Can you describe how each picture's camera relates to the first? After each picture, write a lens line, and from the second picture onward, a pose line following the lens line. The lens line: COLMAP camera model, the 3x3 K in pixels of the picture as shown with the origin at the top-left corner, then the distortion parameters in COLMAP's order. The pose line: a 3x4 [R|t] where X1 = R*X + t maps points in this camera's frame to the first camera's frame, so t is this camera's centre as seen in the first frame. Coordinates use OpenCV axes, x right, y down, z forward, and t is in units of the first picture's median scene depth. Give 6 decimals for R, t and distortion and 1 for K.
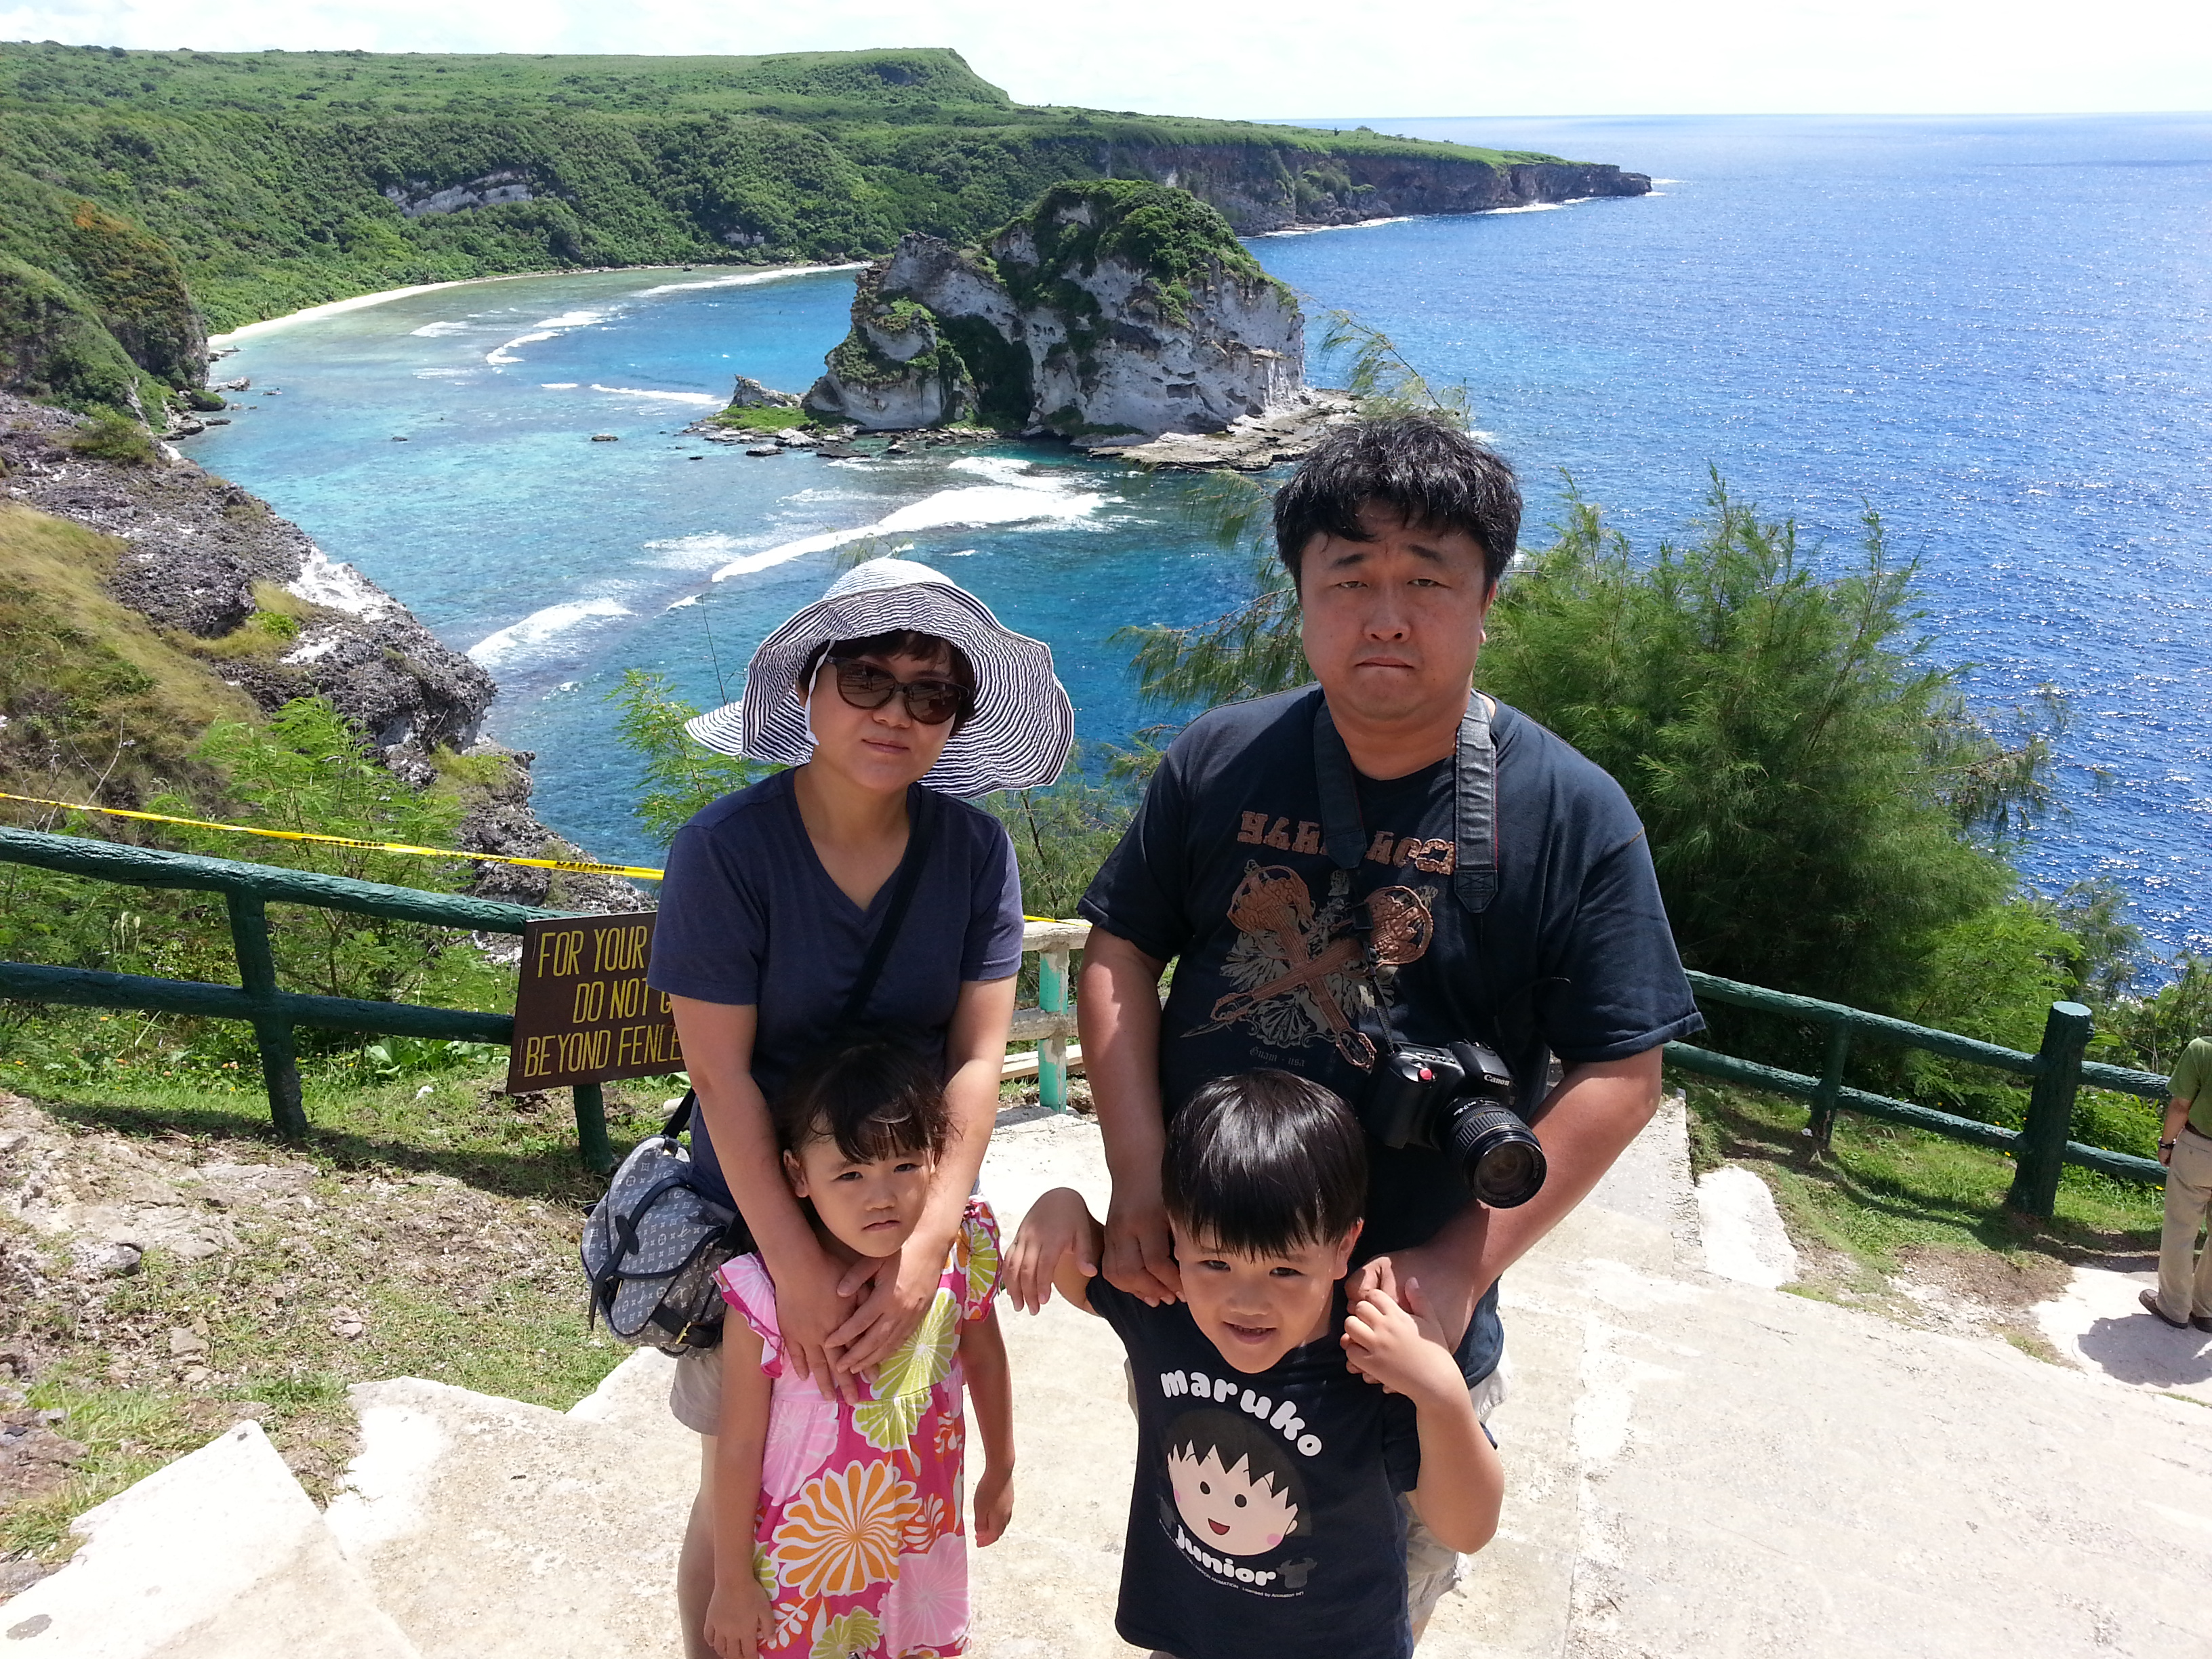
lens RADIAL K [[1811.2, 0, 1094.1], [0, 1811.2, 853.8], [0, 0, 1]] dist [0.118986, -0.241503]
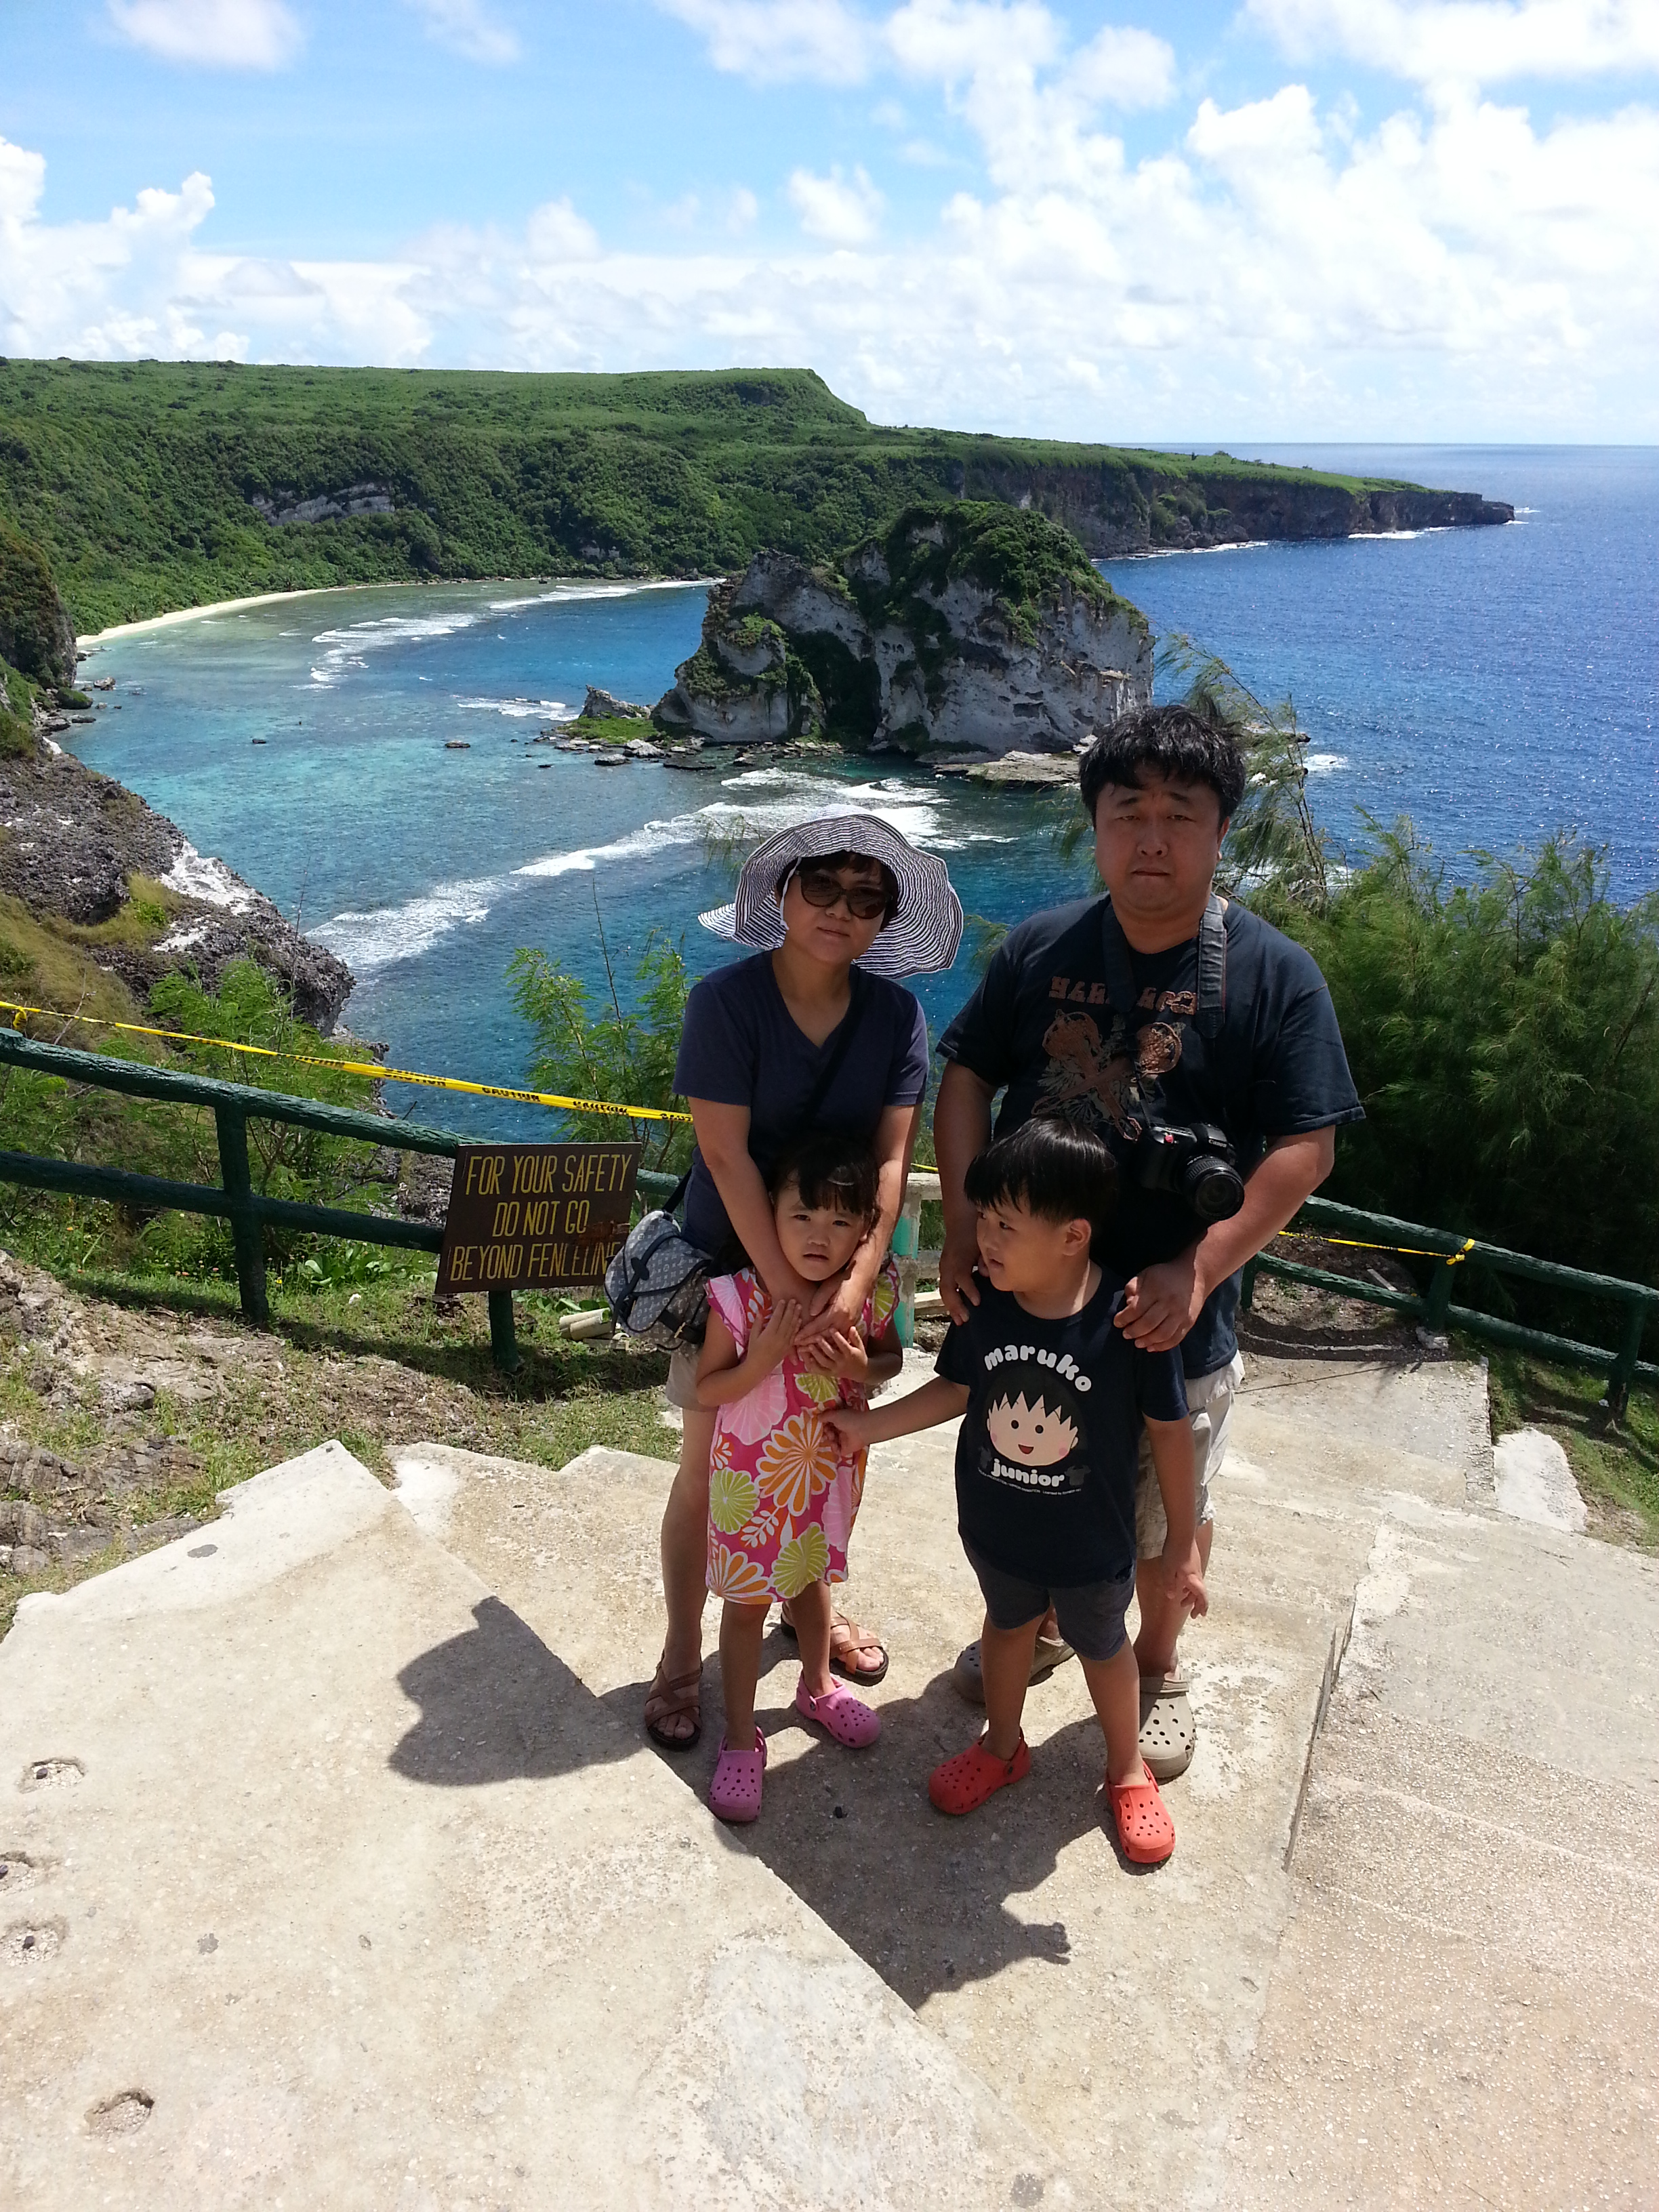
lens RADIAL K [[1835.2, 0, 835.1], [0, 1835.2, 1103.9], [0, 0, 1]] dist [0.120553, -0.258938]
pose [[0.998231, 0.032330, -0.049897, -0.000471], [-0.034156, 0.998761, -0.036182, 0.001417], [0.048665, 0.037822, 0.998099, -0.004920]]
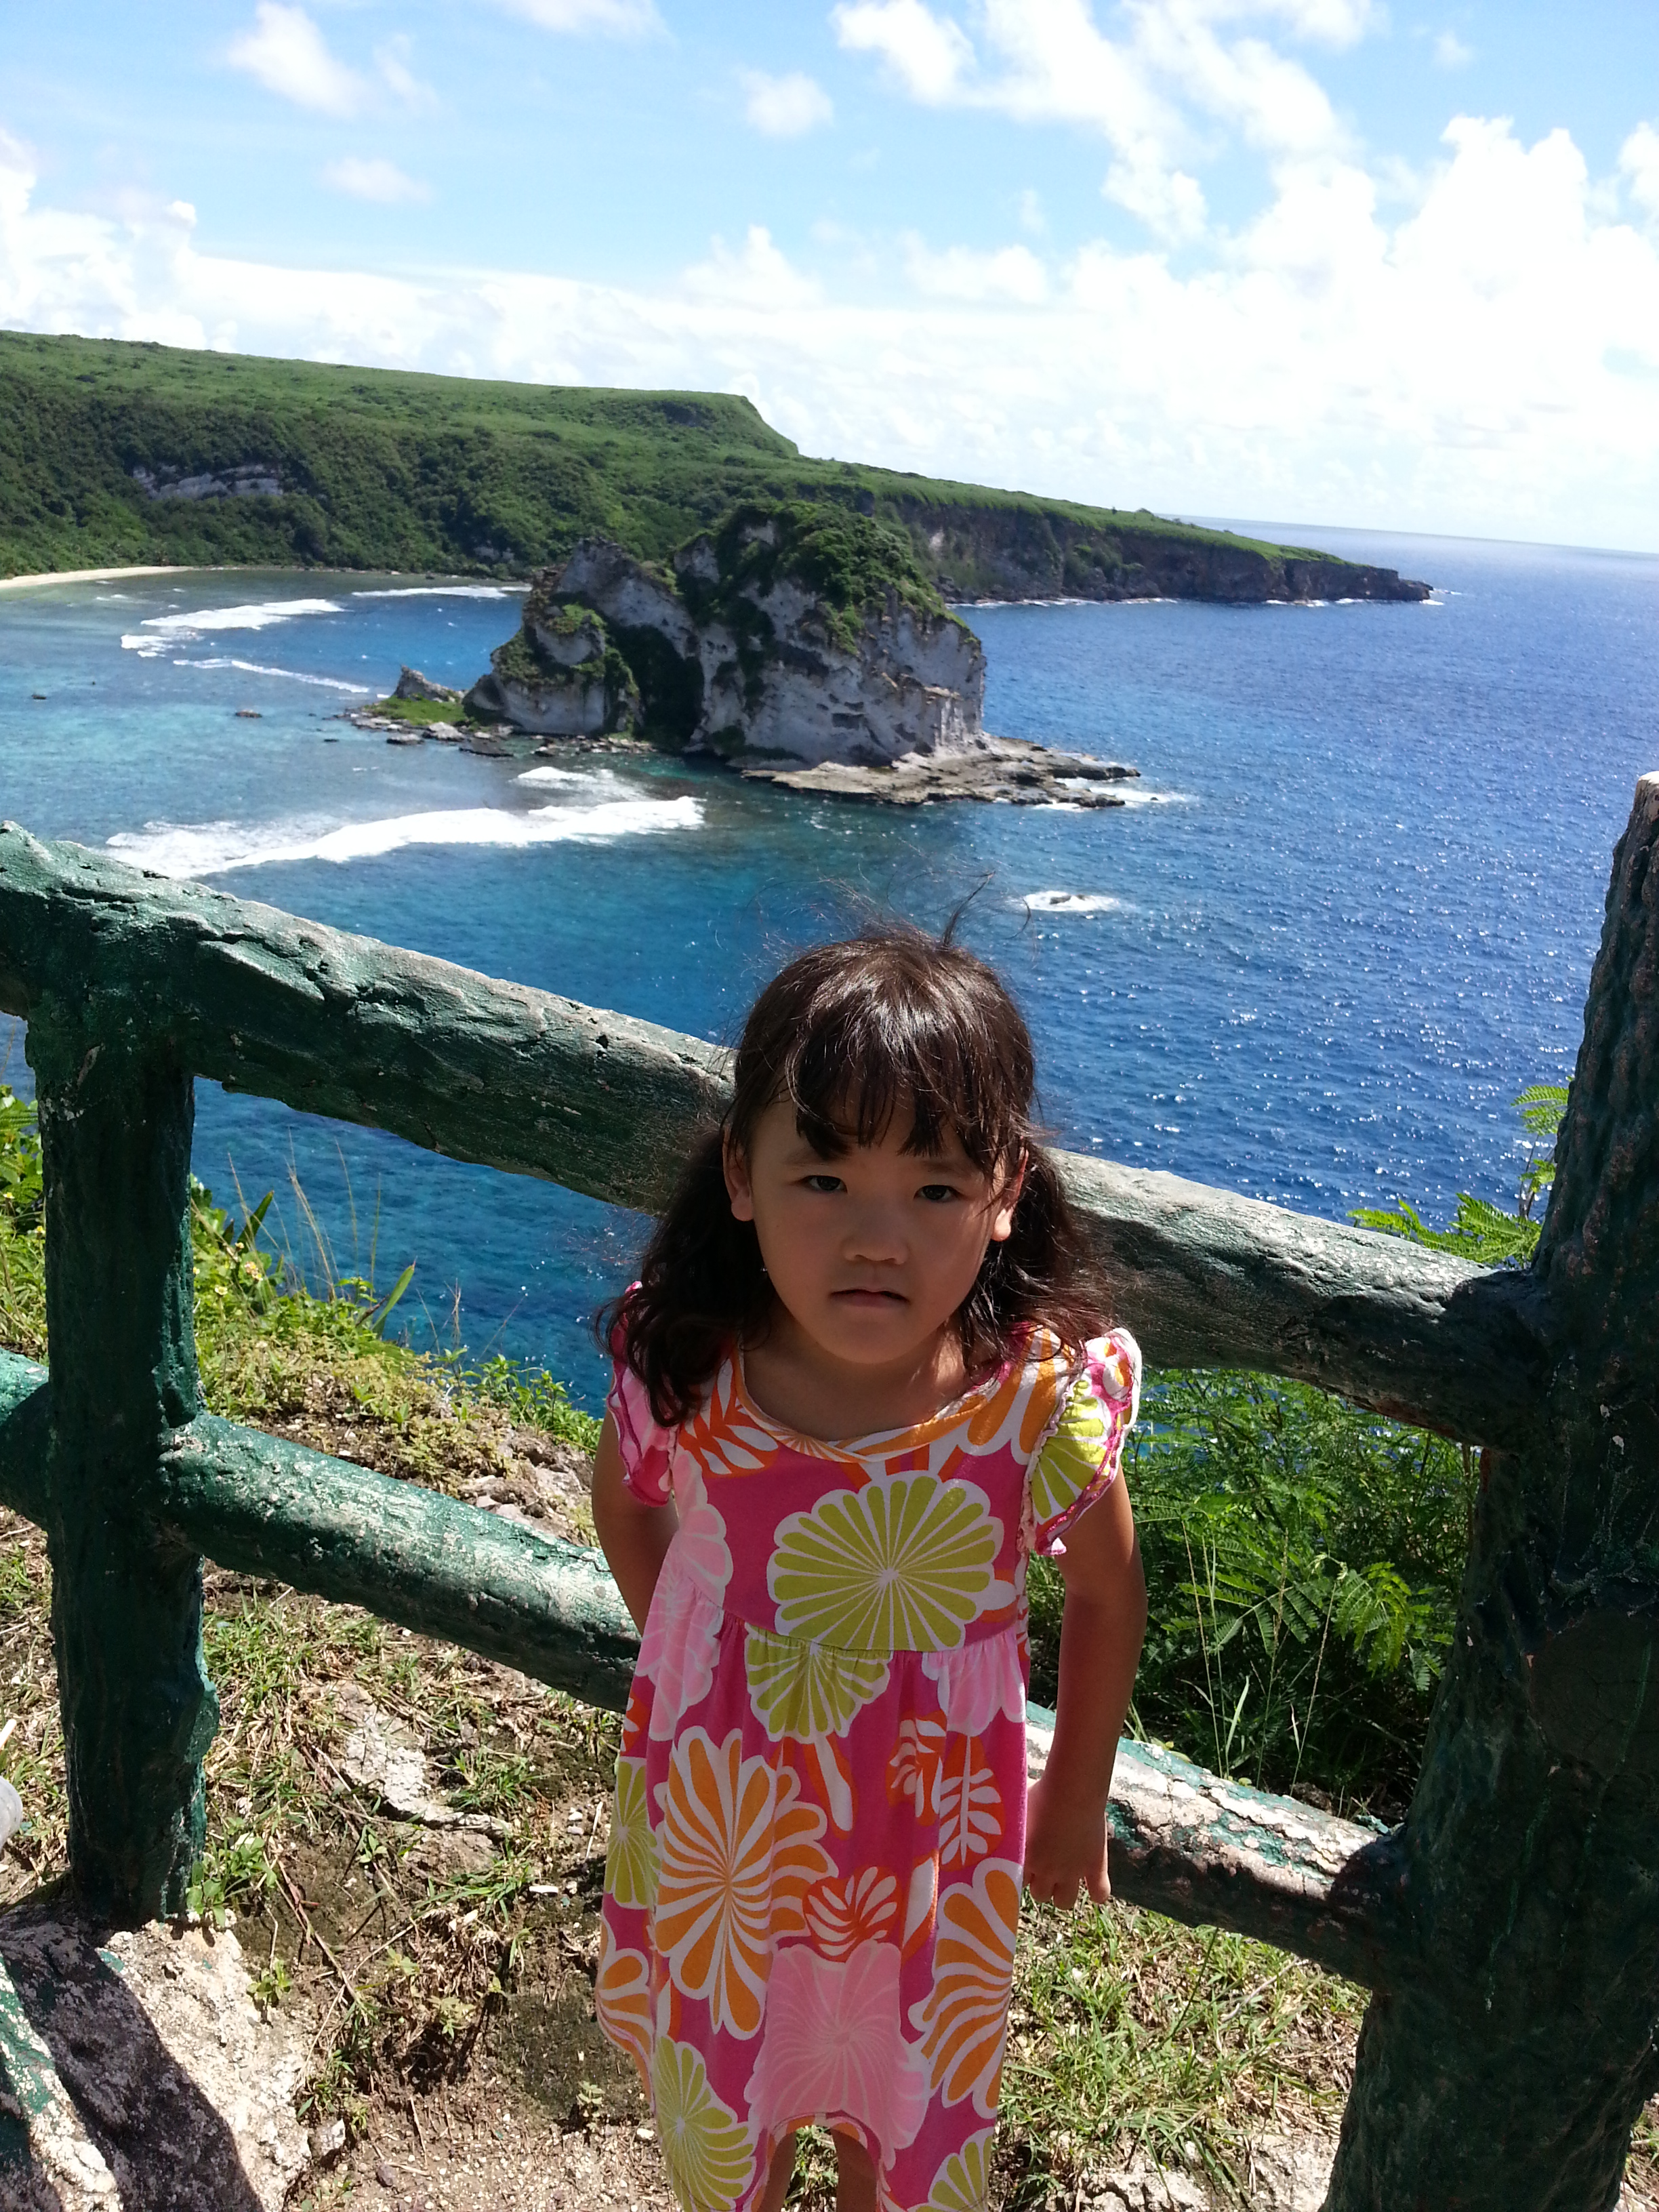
lens RADIAL K [[1817.9, 0, 866.7], [0, 1817.9, 1110.3], [0, 0, 1]] dist [0.113517, -0.240679]
pose [[0.995466, 0.094611, -0.009834, 0.082915], [-0.095034, 0.993646, -0.060294, 0.006042], [0.004067, 0.060955, 0.998132, 0.052266]]
